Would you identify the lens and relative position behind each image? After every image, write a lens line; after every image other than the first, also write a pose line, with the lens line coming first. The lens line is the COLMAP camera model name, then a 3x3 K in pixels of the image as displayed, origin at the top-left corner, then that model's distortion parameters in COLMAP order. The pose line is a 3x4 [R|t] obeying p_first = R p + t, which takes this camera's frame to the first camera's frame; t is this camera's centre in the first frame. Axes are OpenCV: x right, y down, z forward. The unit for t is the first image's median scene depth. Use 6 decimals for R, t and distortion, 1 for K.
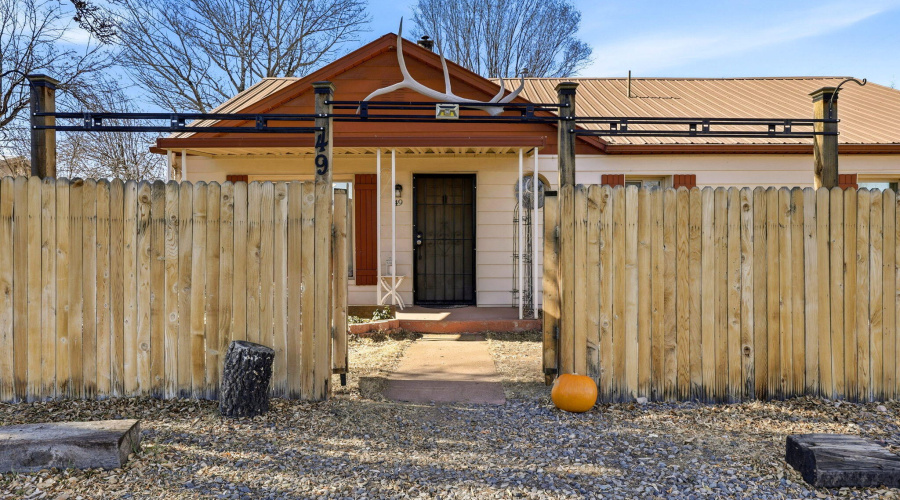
lens RADIAL K [[420.5, 0, 450.0], [0, 420.5, 250.0], [0, 0, 1]] dist [0.001156, 0.000048]
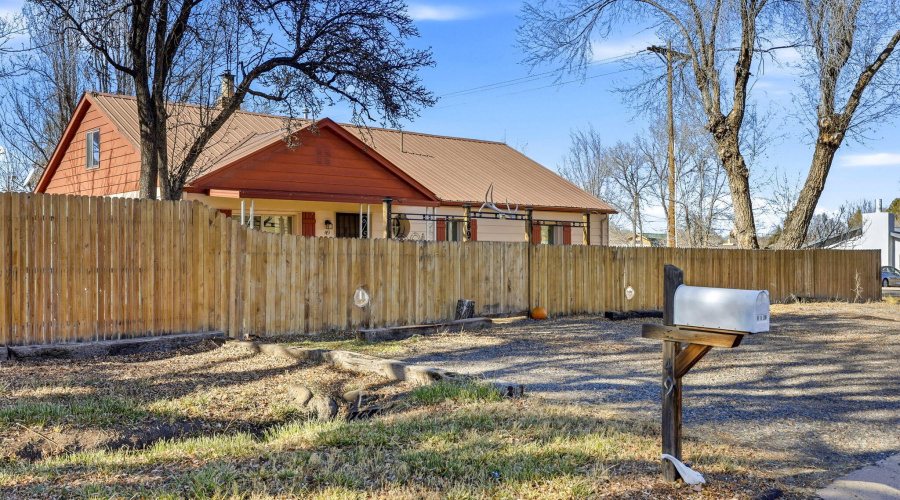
lens RADIAL K [[420.5, 0, 450.0], [0, 420.5, 250.0], [0, 0, 1]] dist [0.001156, 0.000048]
pose [[0.833863, 0.014213, 0.551788, -0.525008], [0.010798, 0.999057, -0.042053, 0.000844], [-0.551866, 0.041025, 0.832923, -0.326996]]
